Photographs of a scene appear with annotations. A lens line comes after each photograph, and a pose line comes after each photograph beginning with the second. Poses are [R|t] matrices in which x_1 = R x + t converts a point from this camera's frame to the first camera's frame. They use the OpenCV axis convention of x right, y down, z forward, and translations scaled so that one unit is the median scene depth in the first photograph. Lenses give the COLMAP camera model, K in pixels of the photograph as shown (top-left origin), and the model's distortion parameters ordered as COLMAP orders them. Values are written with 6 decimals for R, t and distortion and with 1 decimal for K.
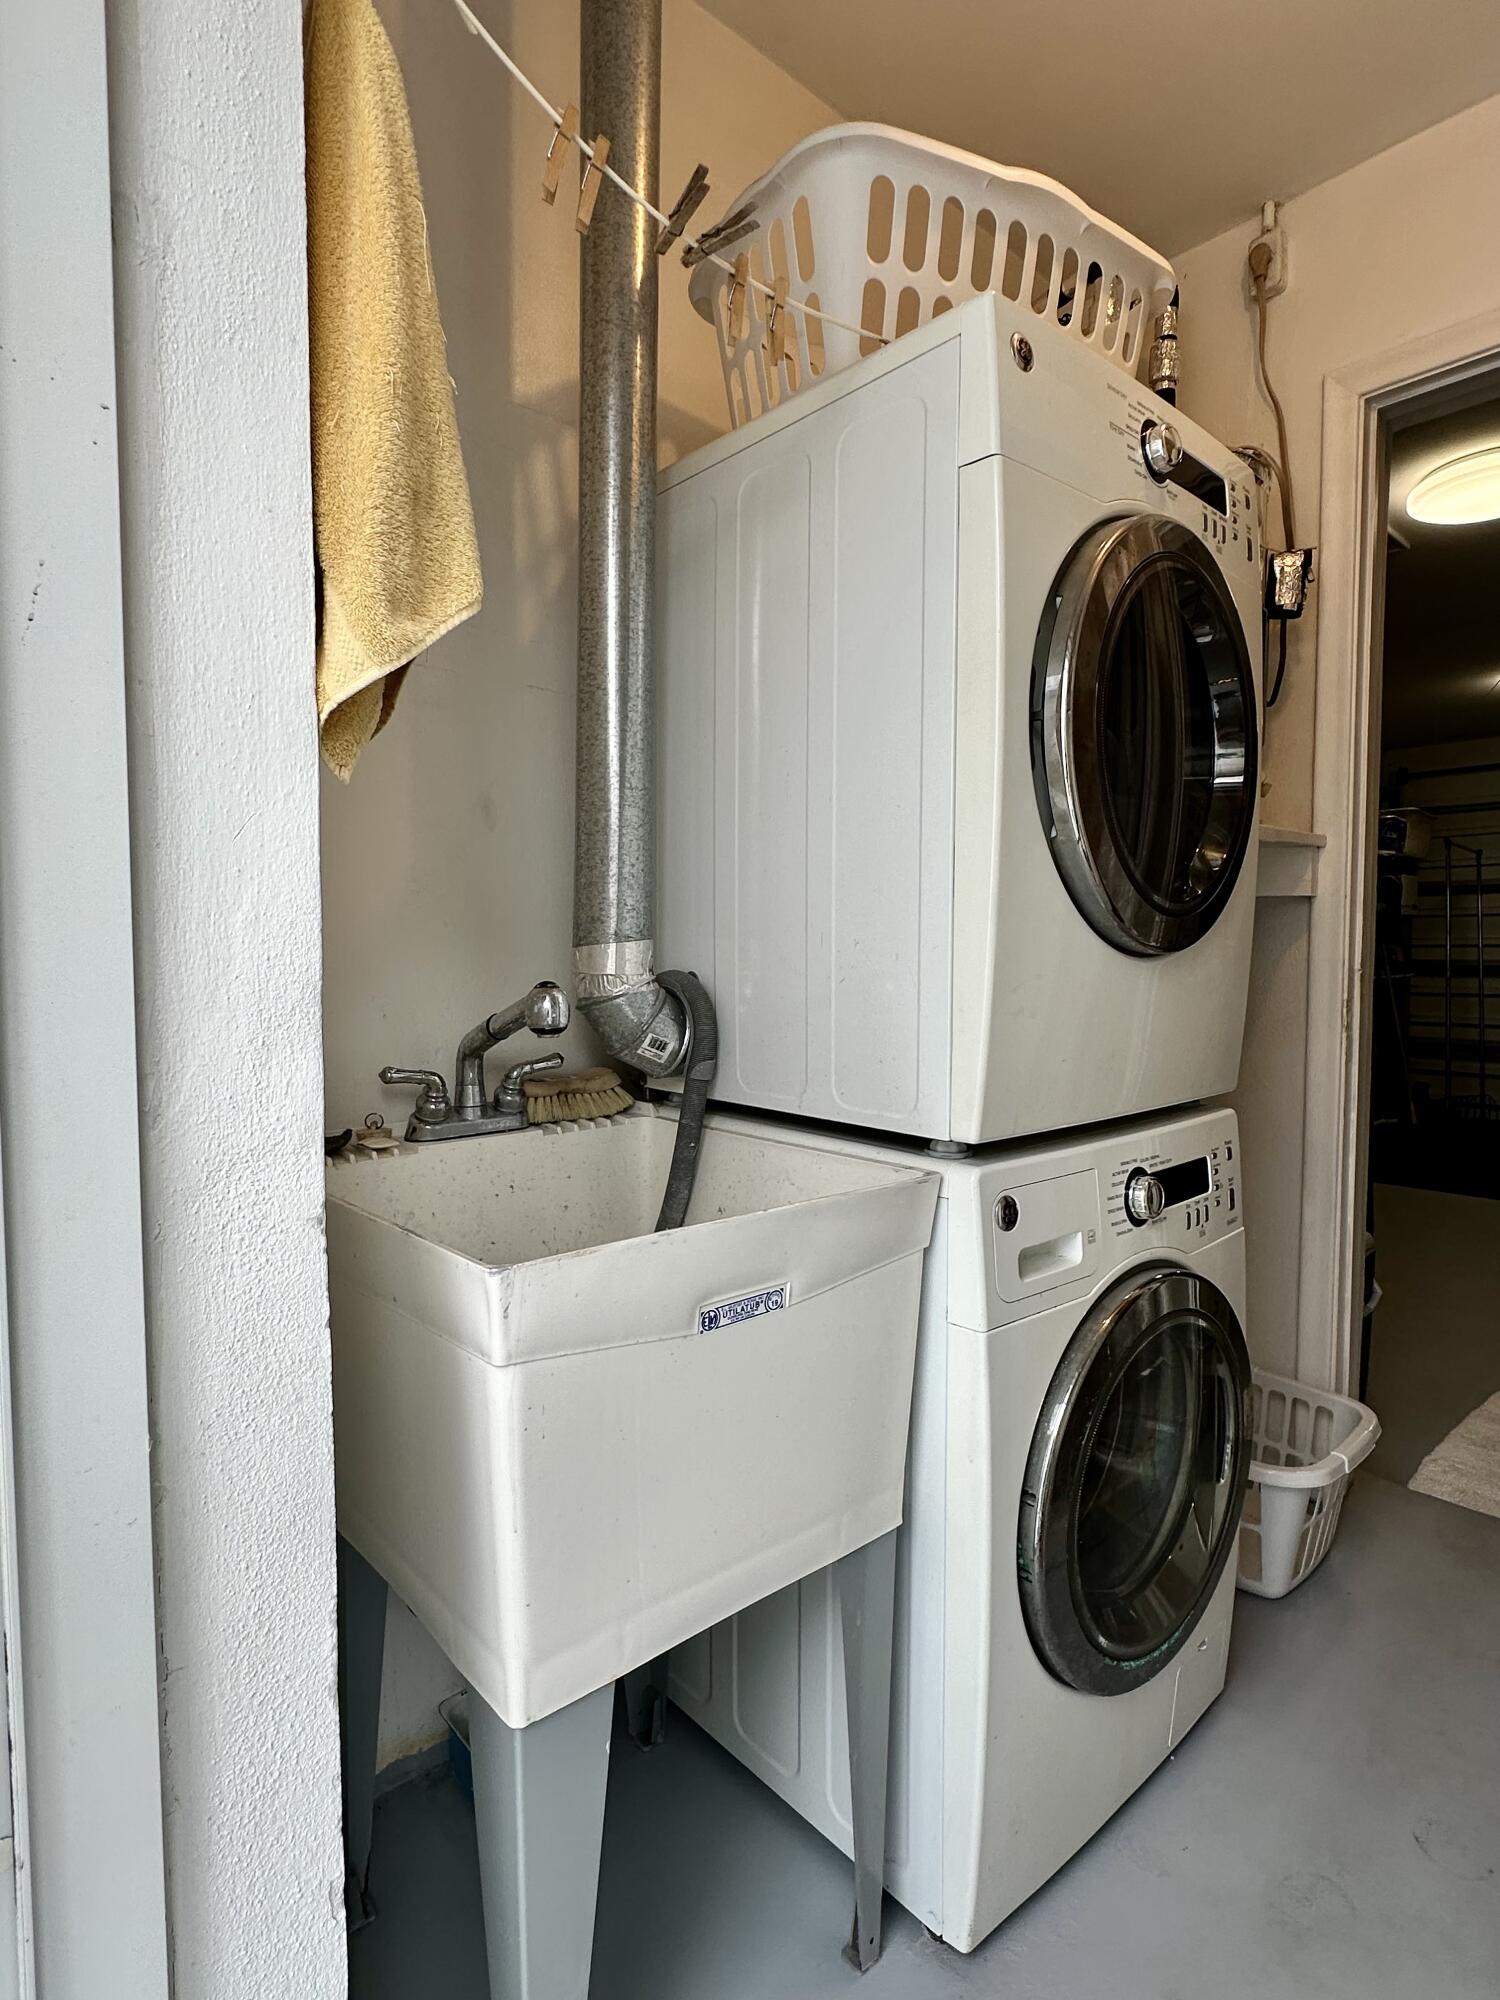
lens RADIAL K [[1051.2, 0, 750.0], [0, 1051.2, 1000.0], [0, 0, 1]] dist [-0.002318, 0.000010]
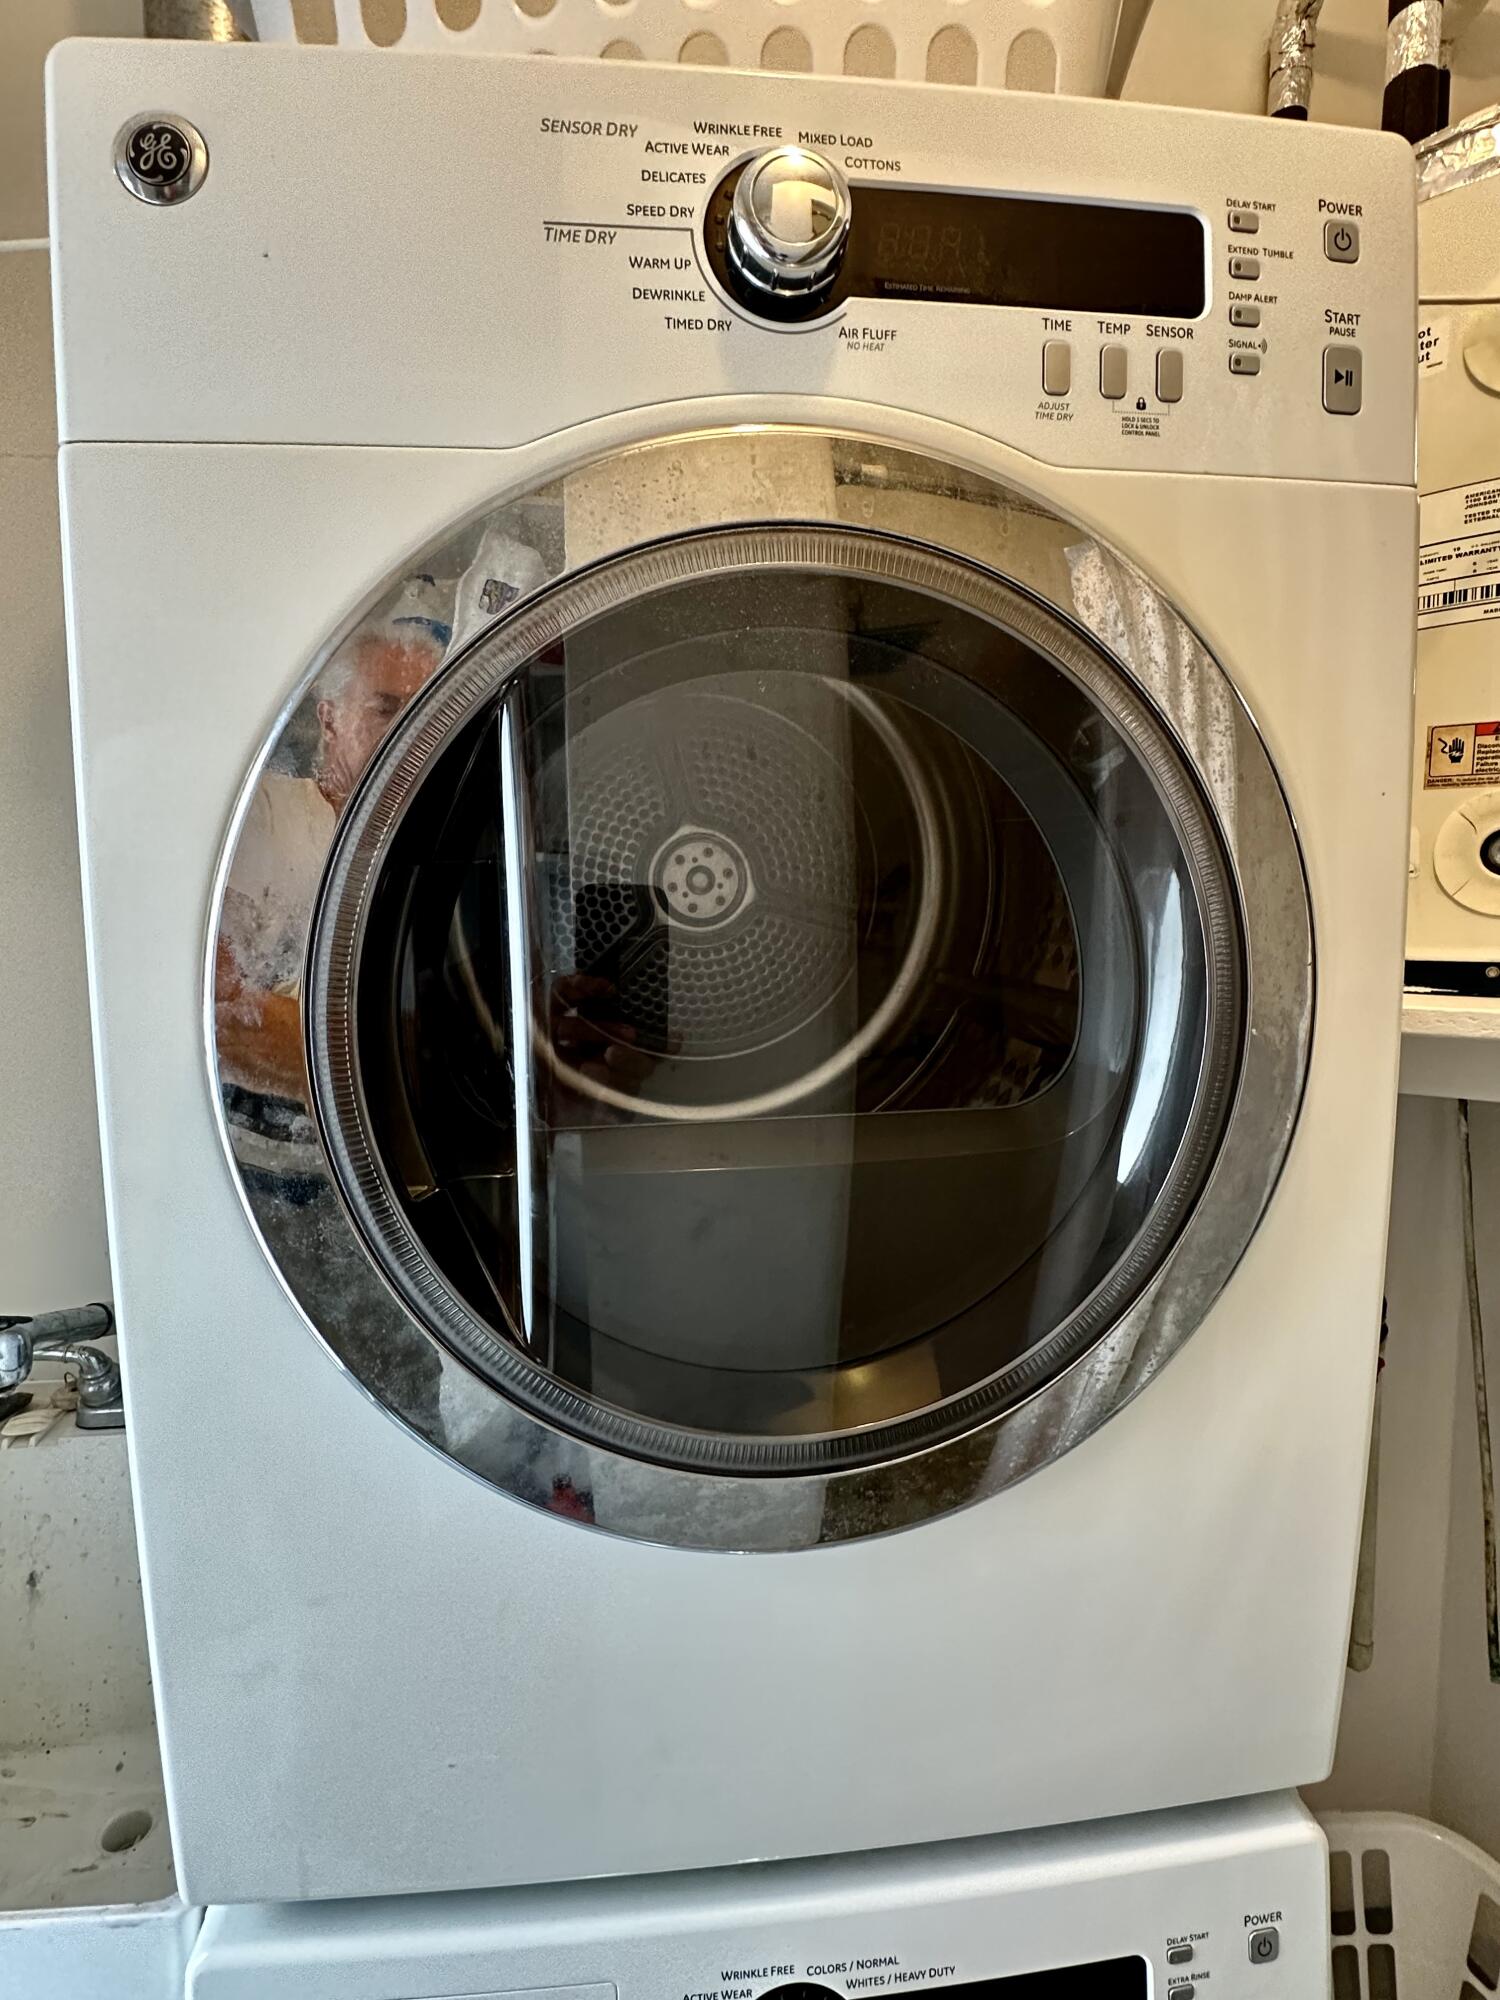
lens RADIAL K [[1050.1, 0, 750.0], [0, 1050.1, 1000.0], [0, 0, 1]] dist [-0.001824, -0.000846]
pose [[0.812529, 0.051244, -0.580664, 0.616296], [-0.021630, 0.998093, 0.057815, -0.280547], [0.582520, -0.034417, 0.812088, 0.696775]]
